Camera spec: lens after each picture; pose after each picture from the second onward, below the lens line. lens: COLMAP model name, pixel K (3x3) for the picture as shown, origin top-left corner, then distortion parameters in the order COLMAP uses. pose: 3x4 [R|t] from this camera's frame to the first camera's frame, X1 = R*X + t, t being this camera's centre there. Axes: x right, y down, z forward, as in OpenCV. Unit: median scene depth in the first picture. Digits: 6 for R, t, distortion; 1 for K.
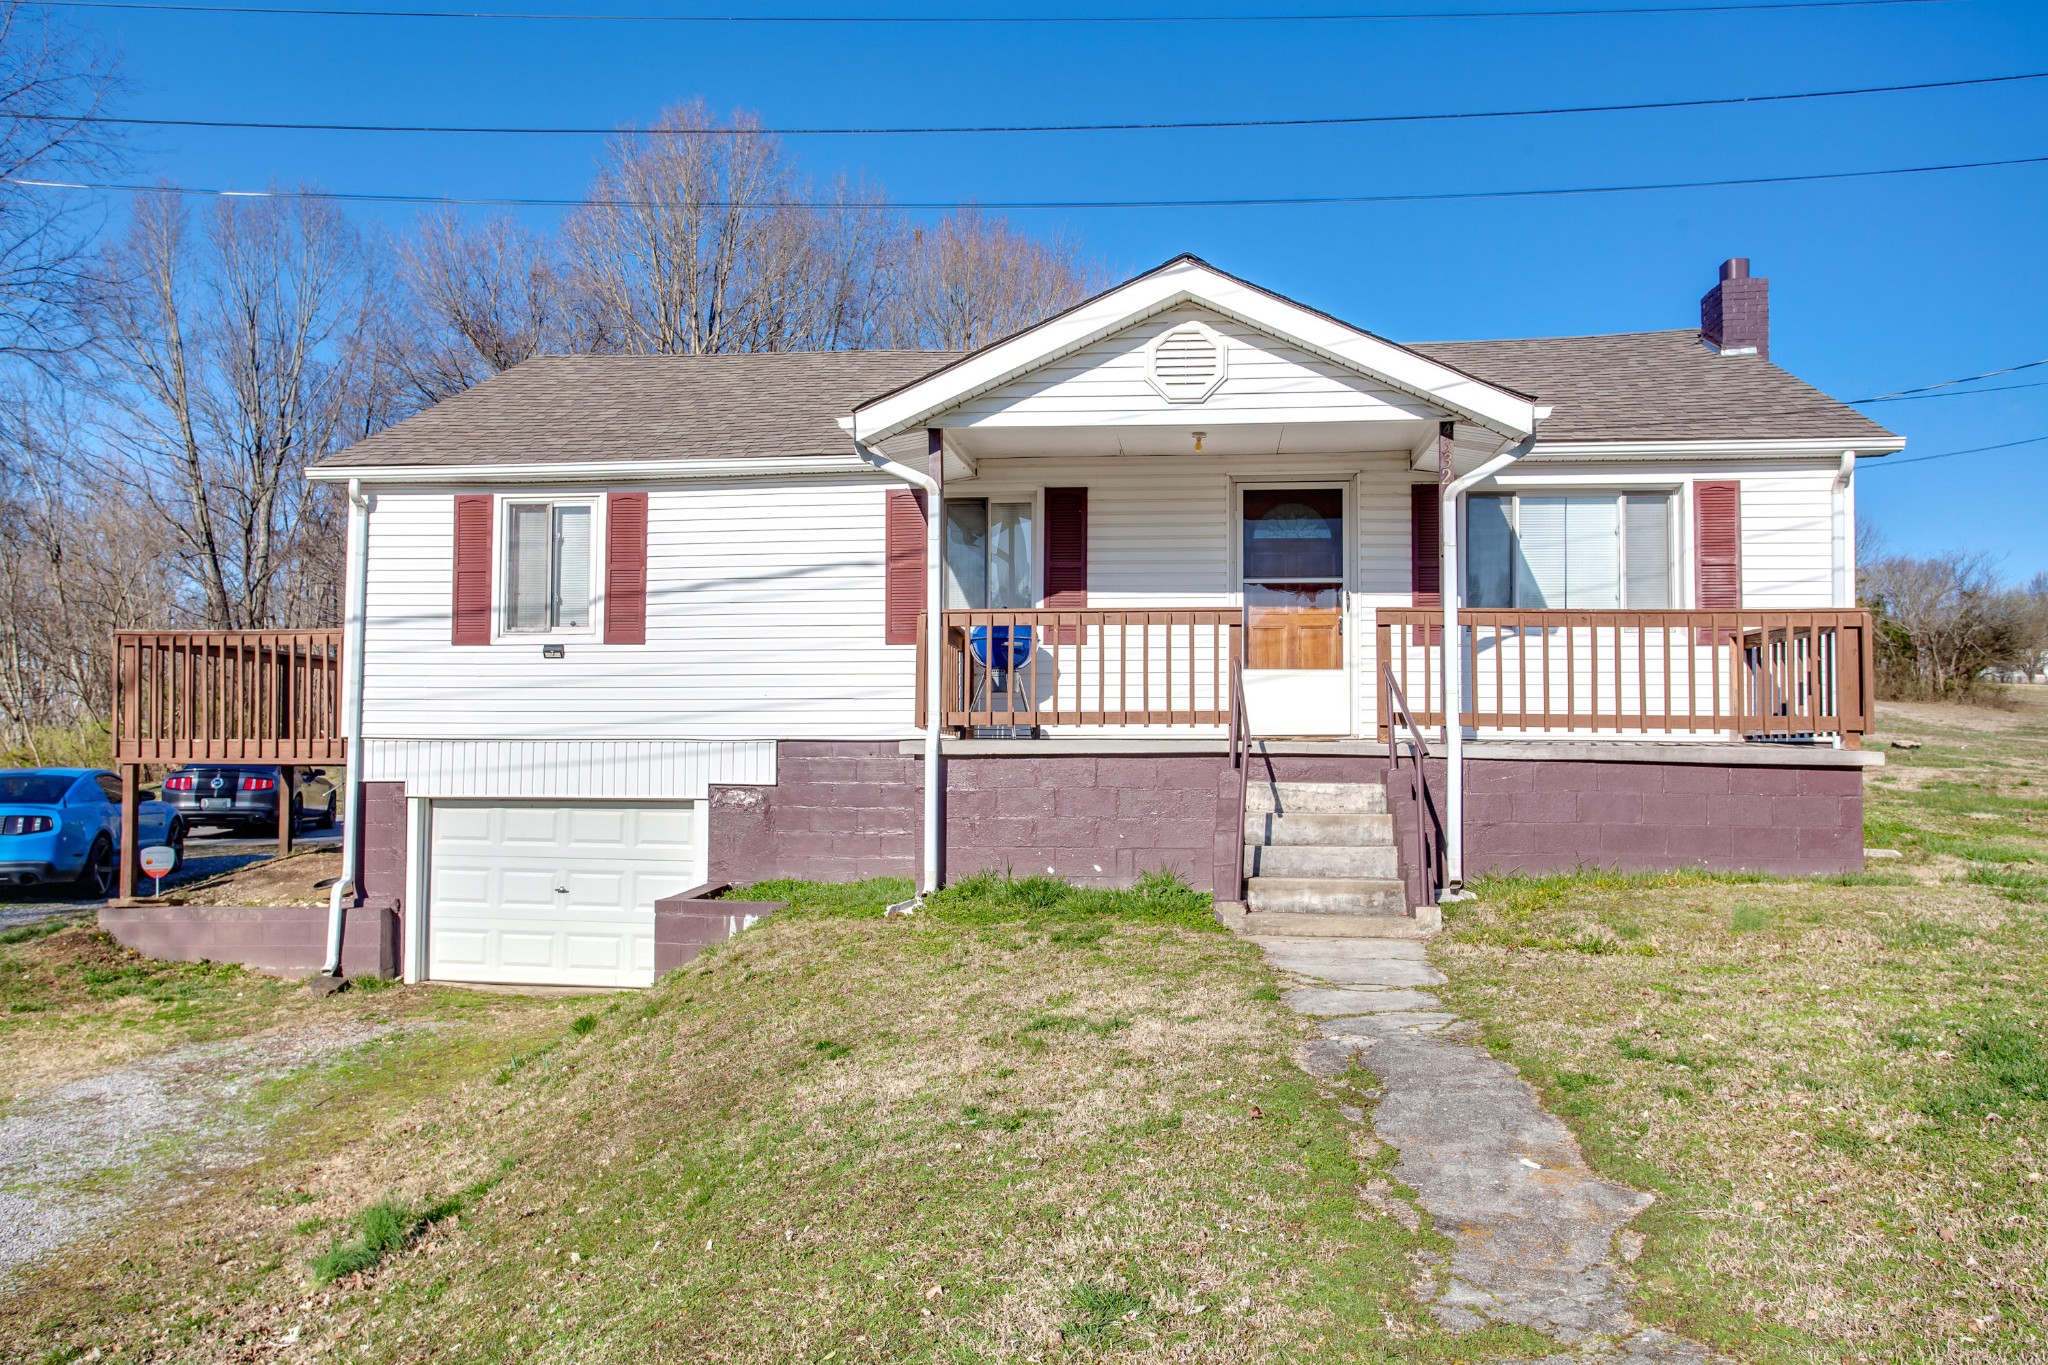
lens RADIAL K [[1694.2, 0, 1029.2], [0, 1694.2, 679.7], [0, 0, 1]] dist [0.003820, 0.005052]
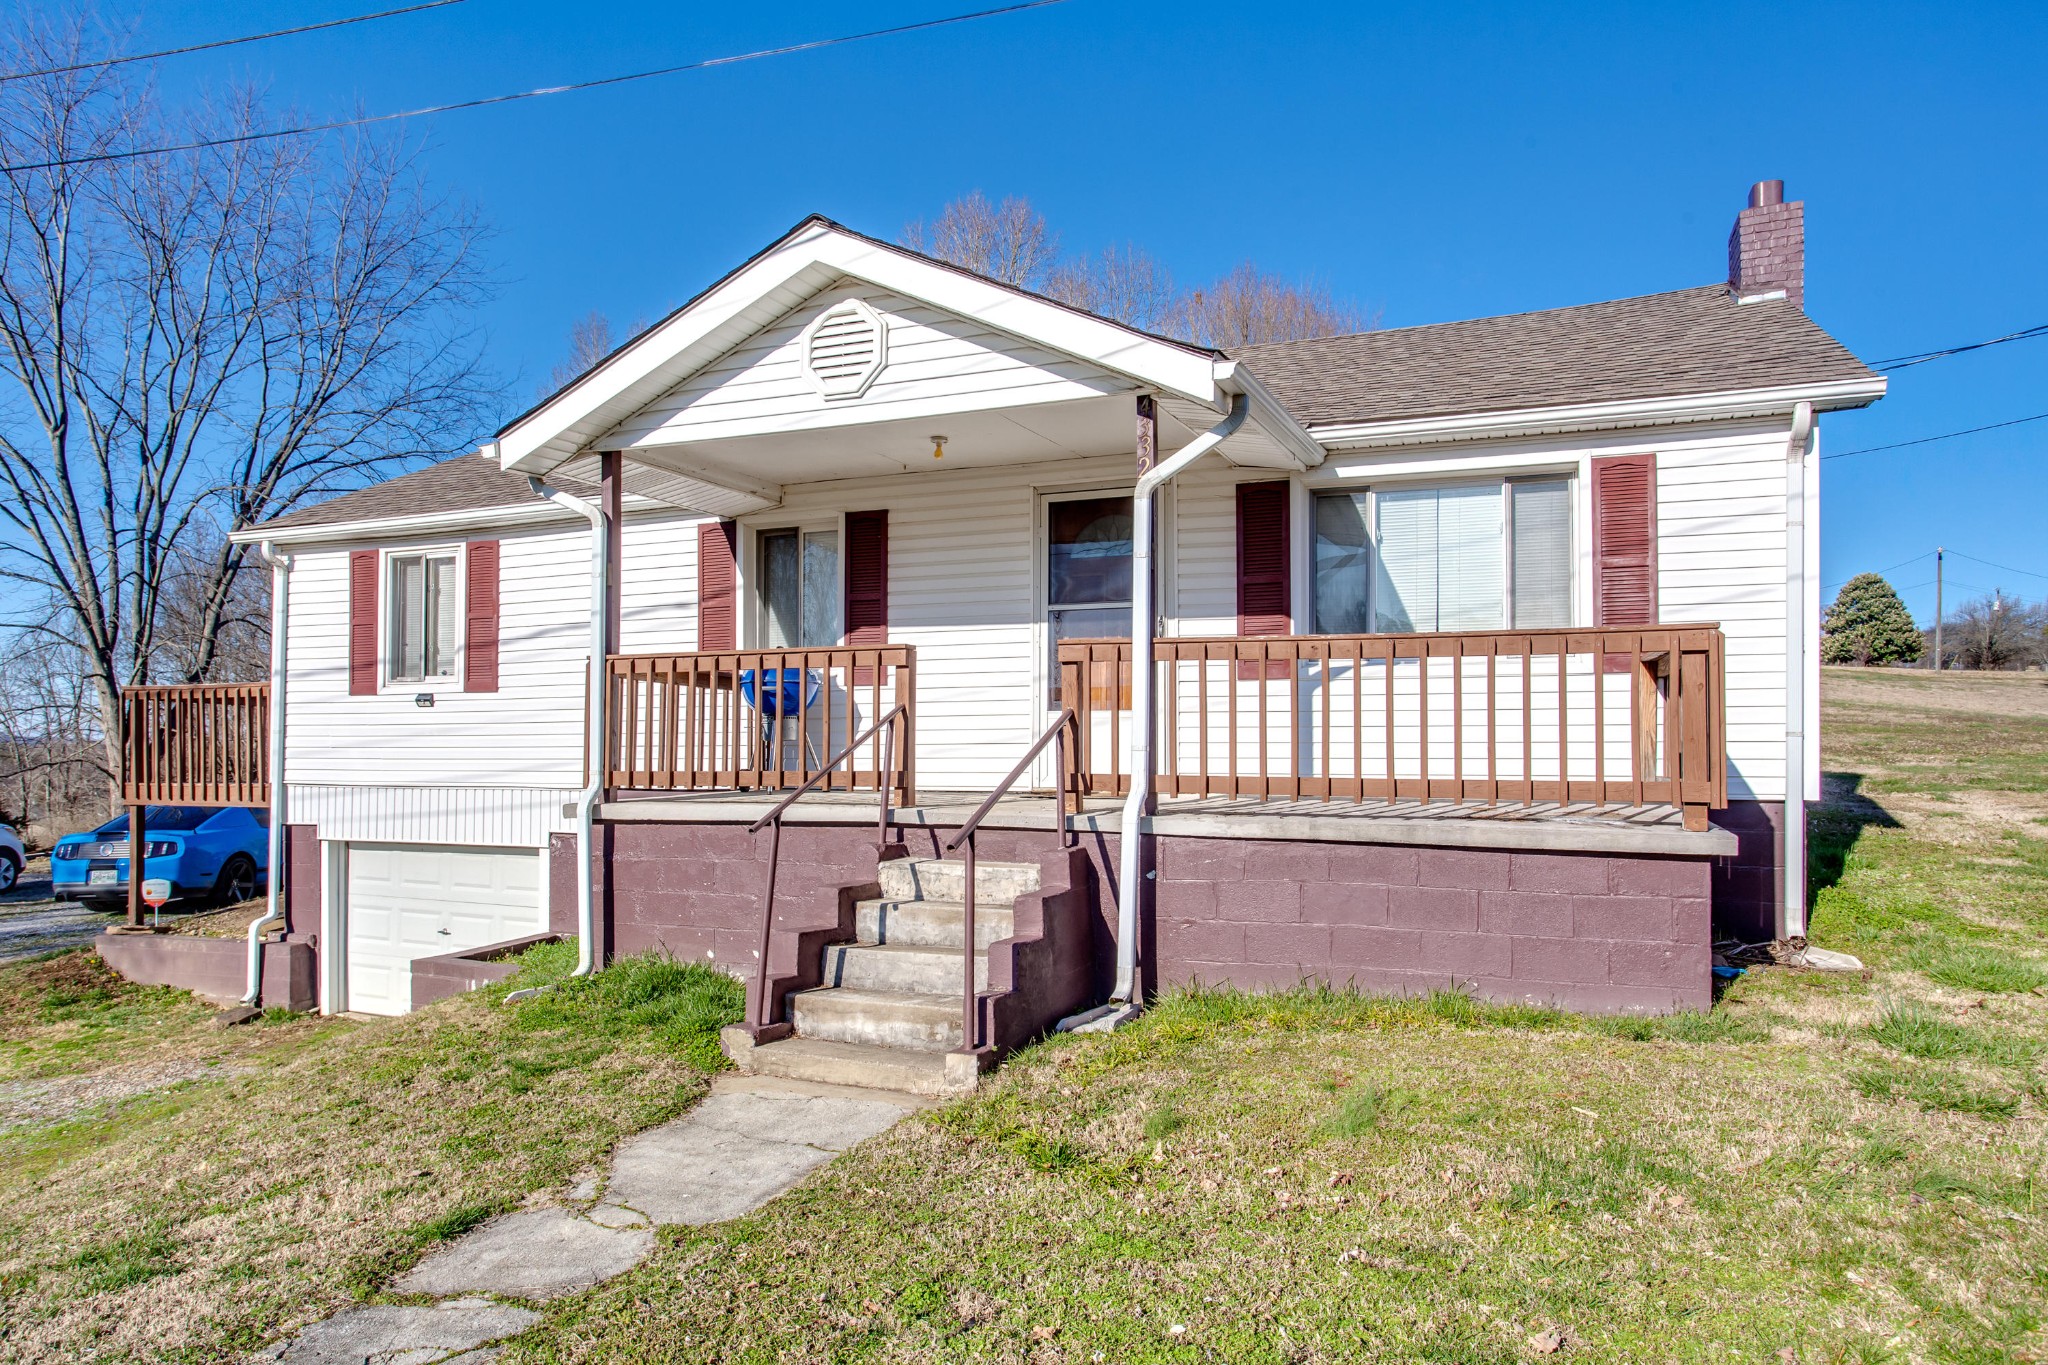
lens RADIAL K [[1391.2, 0, 1001.0], [0, 1391.2, 727.8], [0, 0, 1]] dist [-0.026160, 0.027371]
pose [[0.957235, -0.009446, -0.289156, 0.306269], [0.017236, 0.999554, 0.024405, -0.015282], [0.288797, -0.028345, 0.956971, 0.312106]]
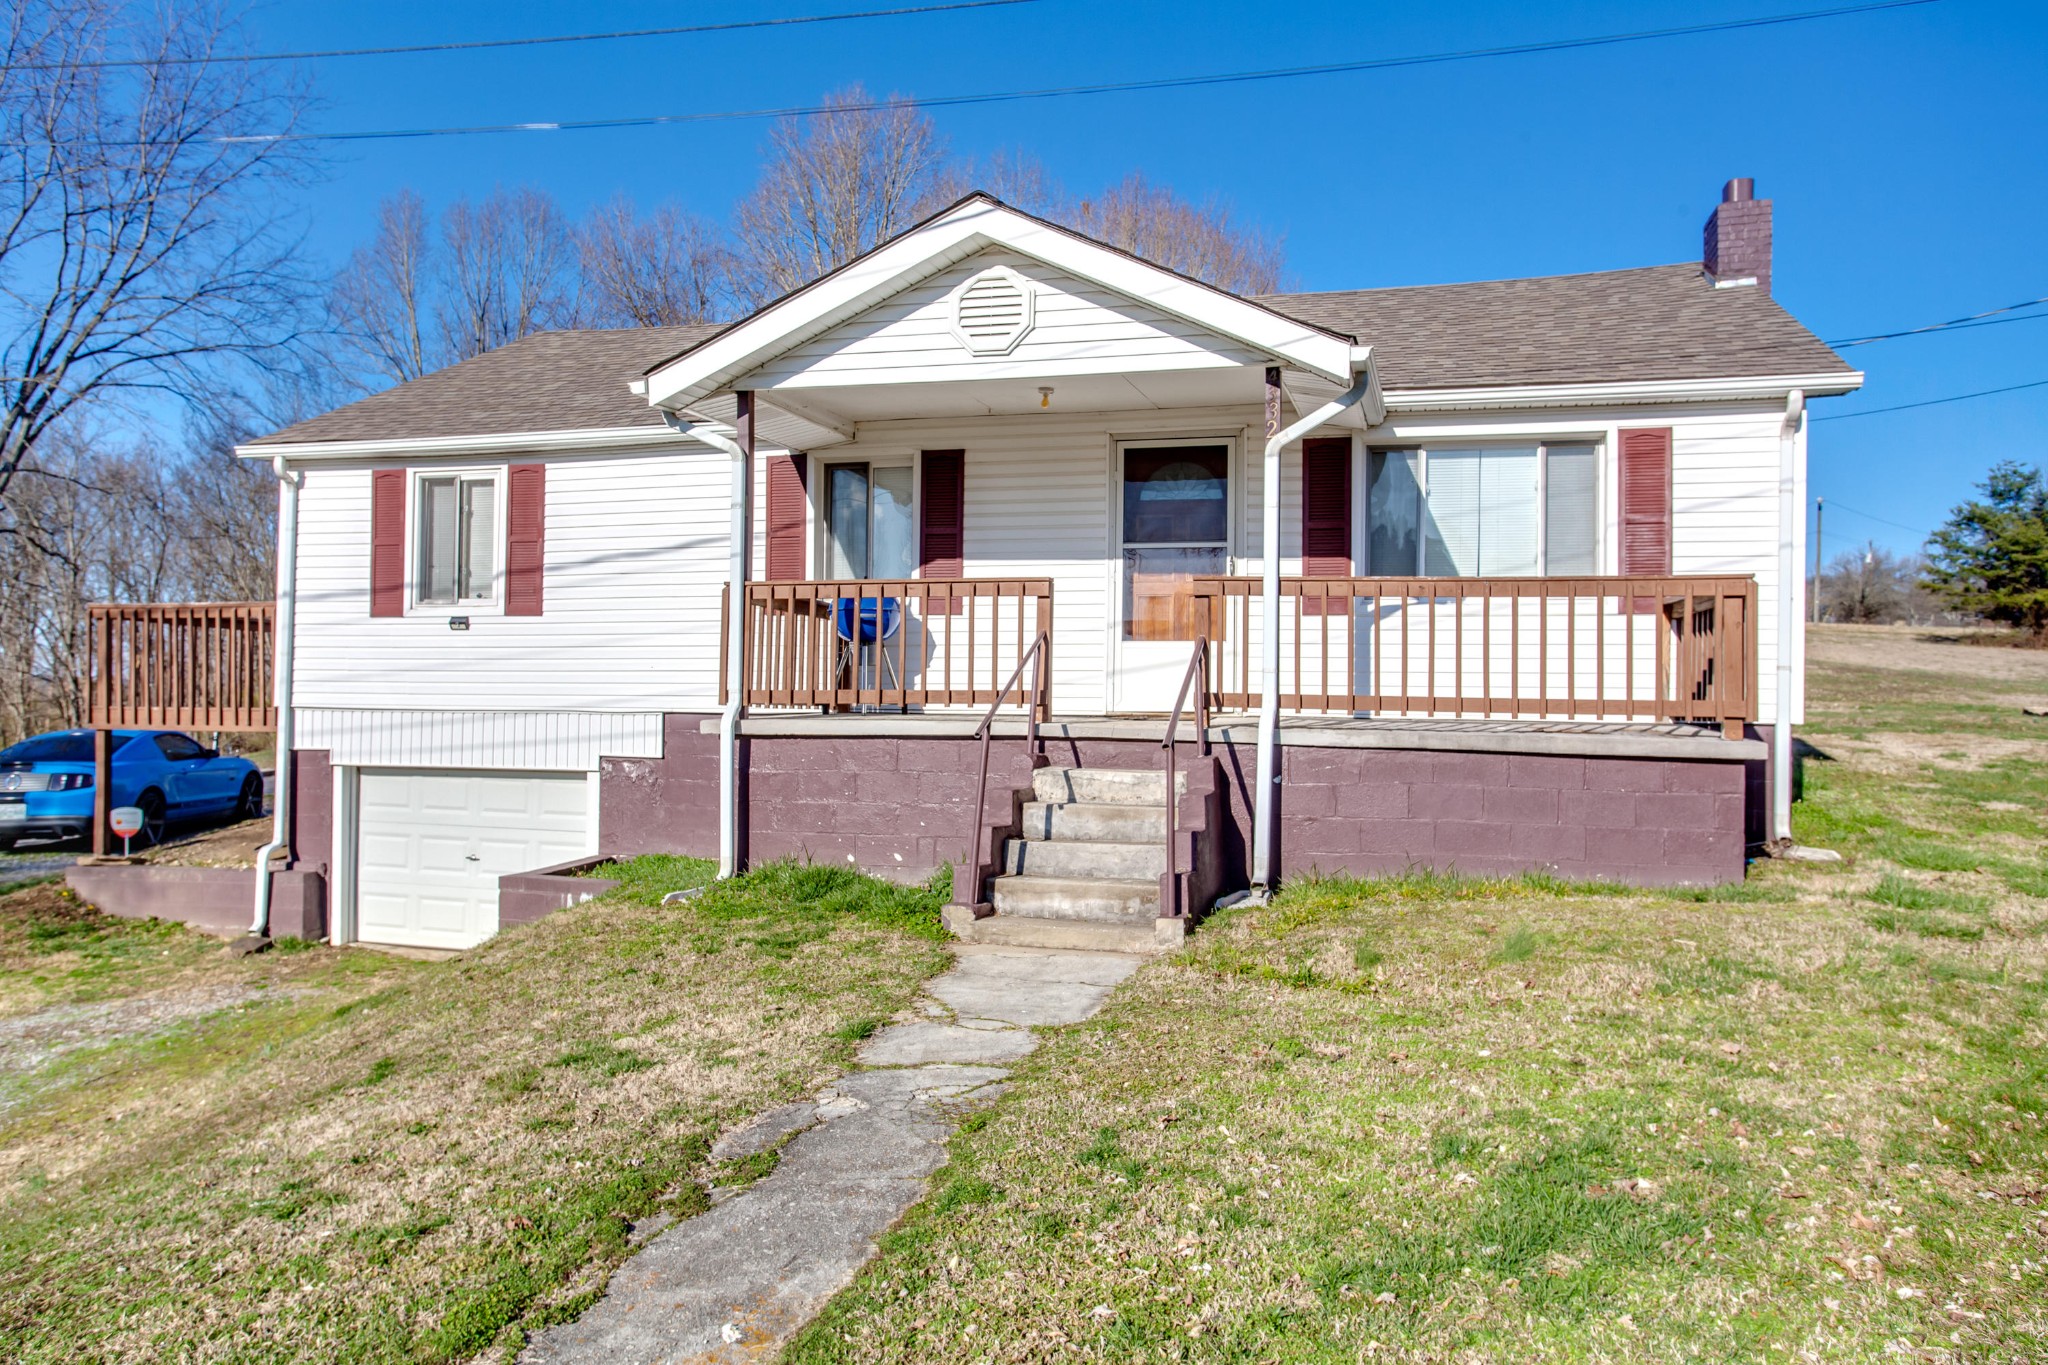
lens RADIAL K [[1578.6, 0, 1012.7], [0, 1578.6, 675.3], [0, 0, 1]] dist [-0.008302, 0.010867]
pose [[0.986829, 0.002551, -0.161747, 0.206411], [0.001749, 0.999649, 0.026435, -0.010455], [0.161758, -0.026370, 0.986478, 0.128499]]
